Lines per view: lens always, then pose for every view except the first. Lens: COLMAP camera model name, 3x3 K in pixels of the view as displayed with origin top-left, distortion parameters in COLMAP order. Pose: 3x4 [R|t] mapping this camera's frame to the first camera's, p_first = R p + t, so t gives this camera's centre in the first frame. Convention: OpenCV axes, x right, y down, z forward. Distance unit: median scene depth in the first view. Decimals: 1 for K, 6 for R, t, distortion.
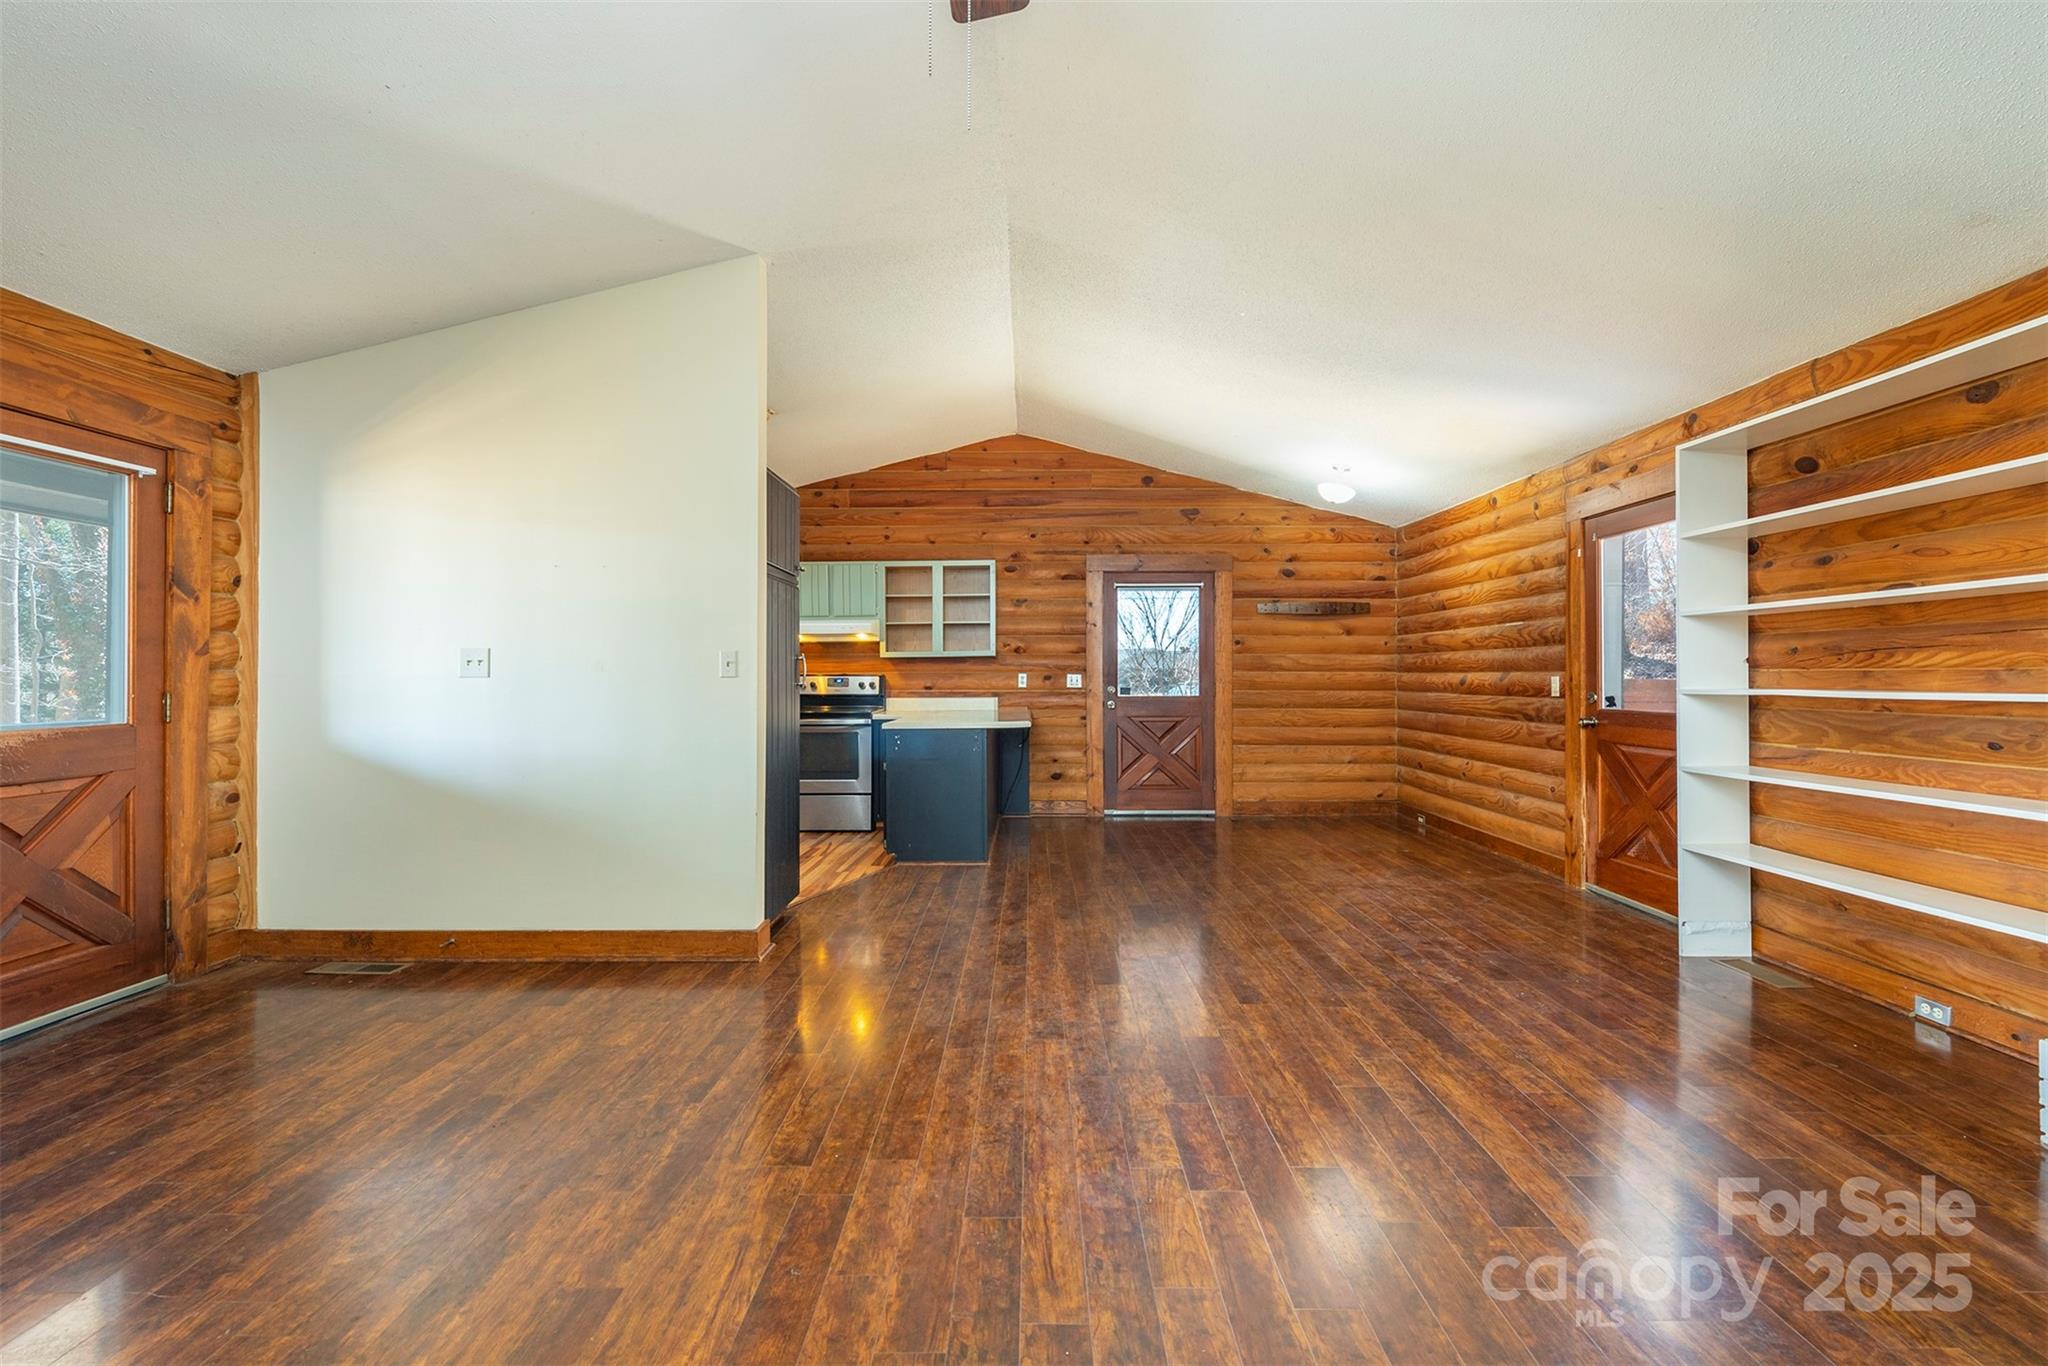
lens RADIAL K [[860.6, 0, 1018.7], [0, 860.6, 674.6], [0, 0, 1]] dist [0.005169, -0.000504]
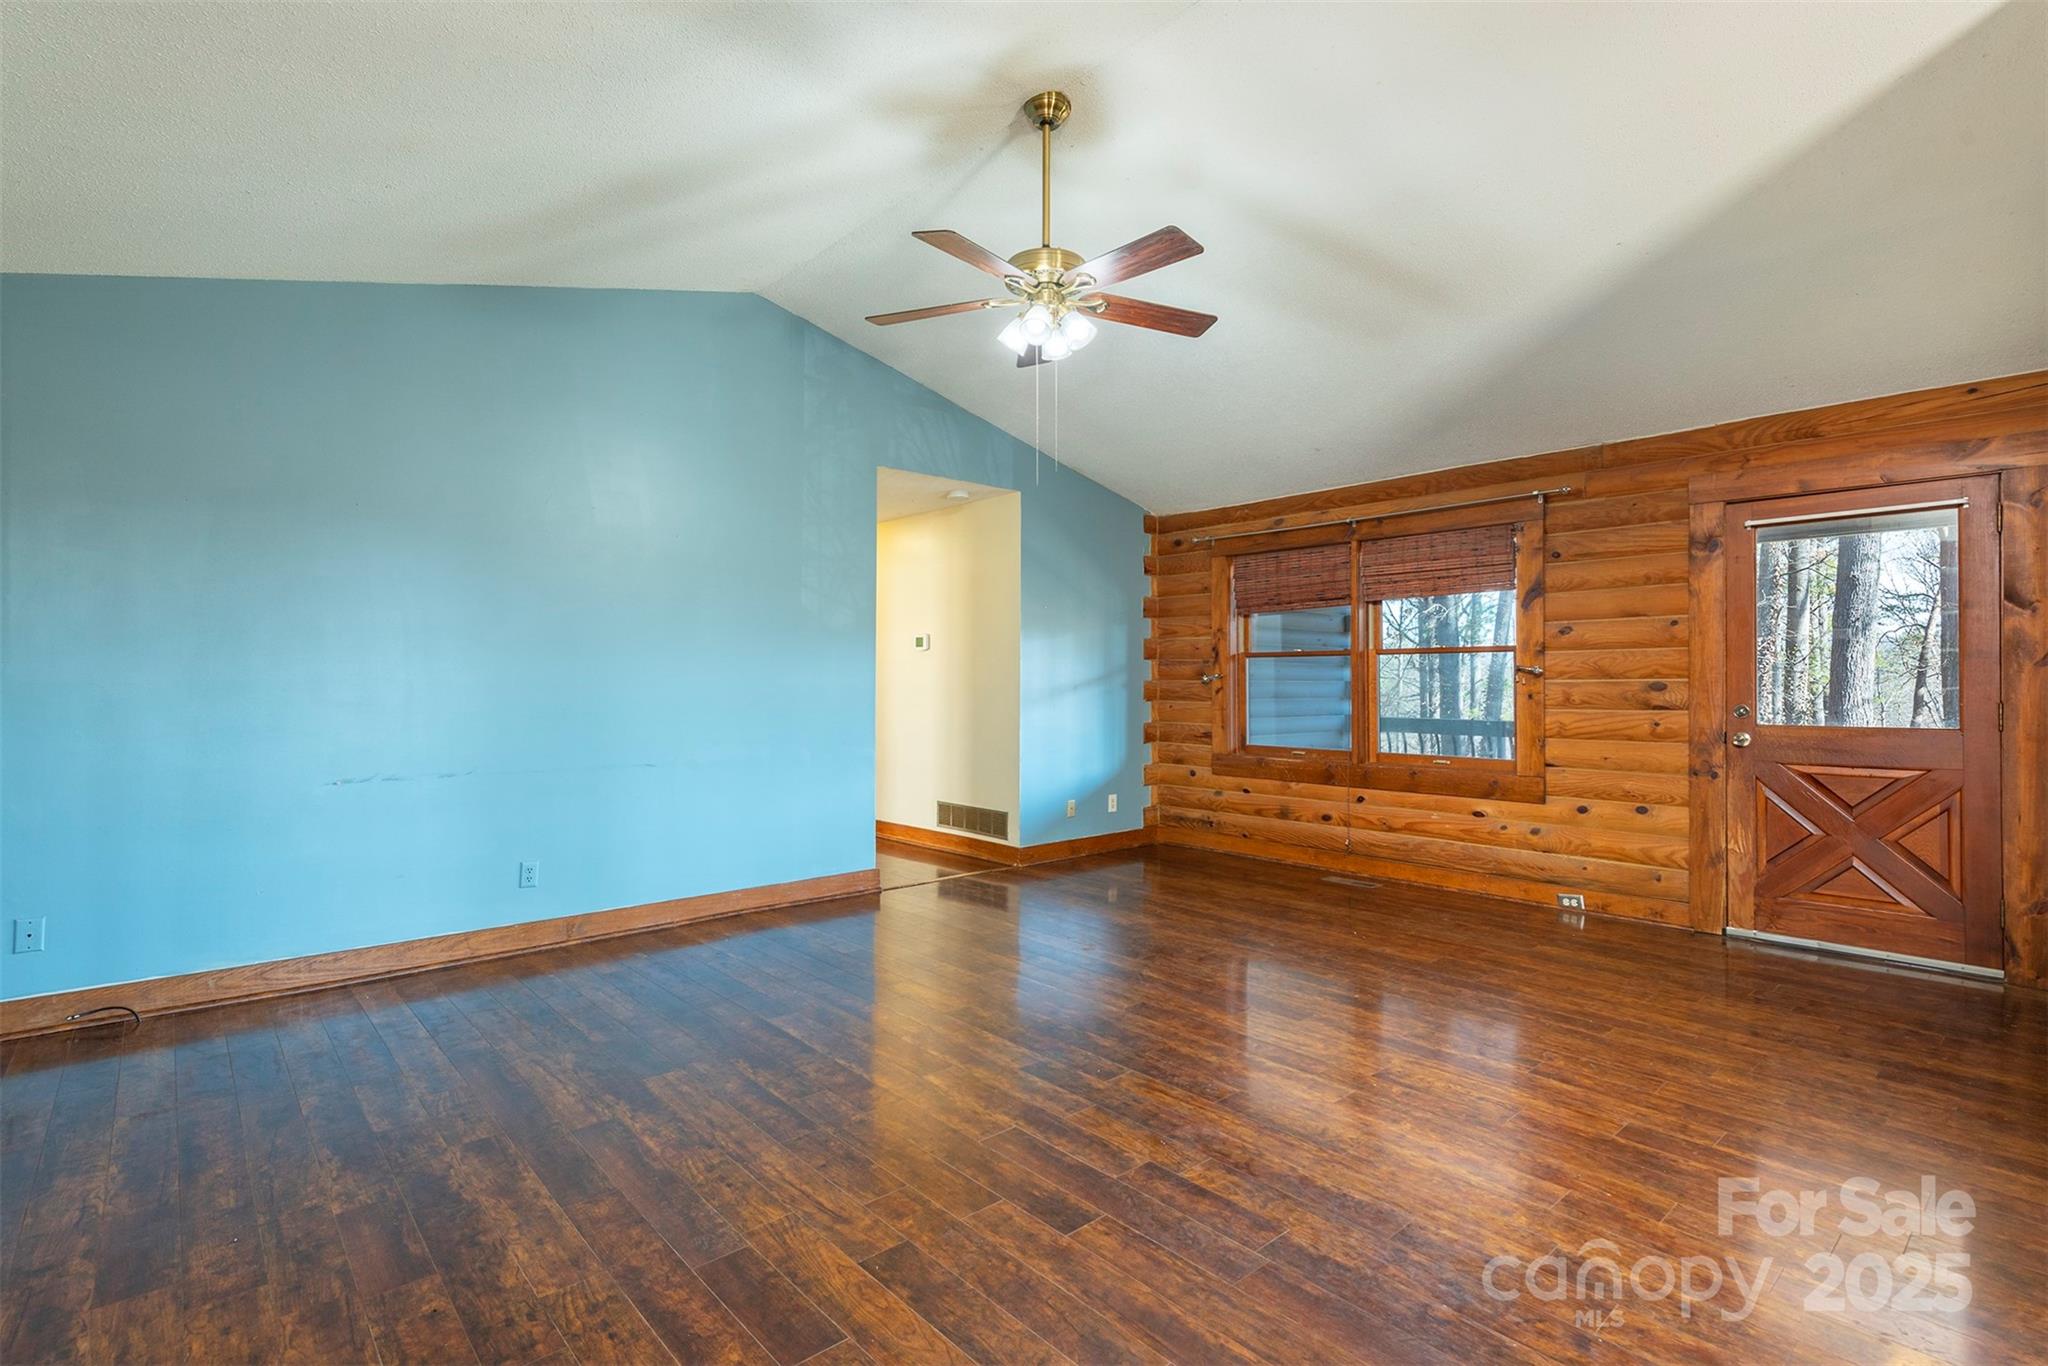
lens RADIAL K [[975.8, 0, 1045.9], [0, 975.8, 681.8], [0, 0, 1]] dist [0.001434, -0.000046]
pose [[-0.733347, -0.002325, -0.679850, 0.484145], [-0.001194, 0.999997, -0.002132, -0.000428], [0.679853, -0.000751, -0.733348, 0.776074]]
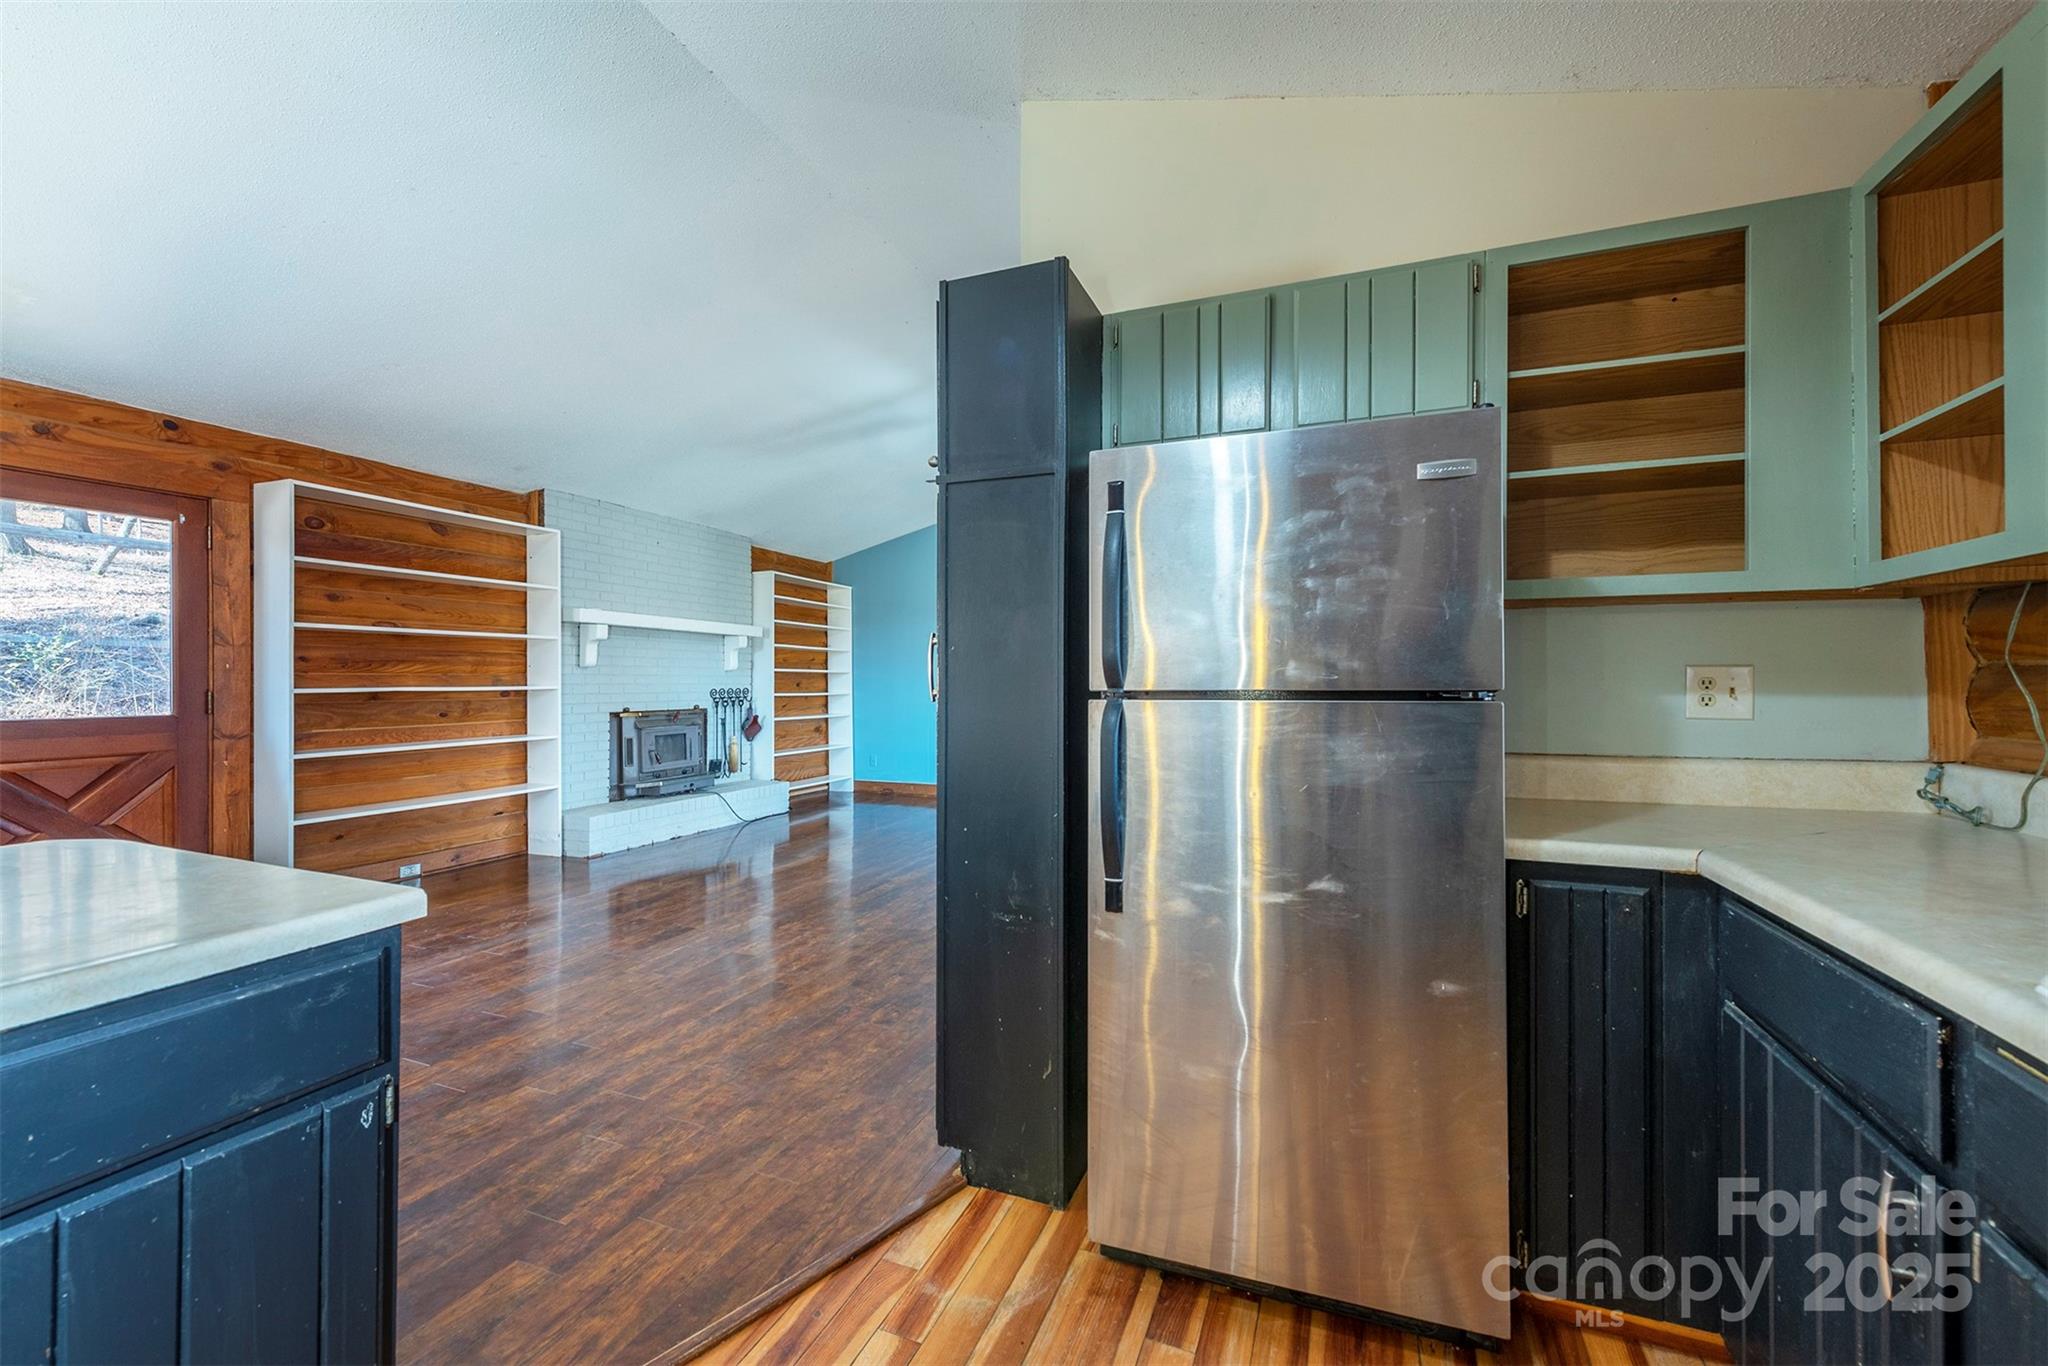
lens RADIAL K [[808.6, 0, 1022.4], [0, 808.6, 678.9], [0, 0, 1]] dist [0.000984, -0.000405]
pose [[-0.933304, 0.000471, 0.359088, -0.434269], [-0.001254, 0.999989, -0.004573, 0.006107], [-0.359086, -0.004718, -0.933293, 1.323399]]
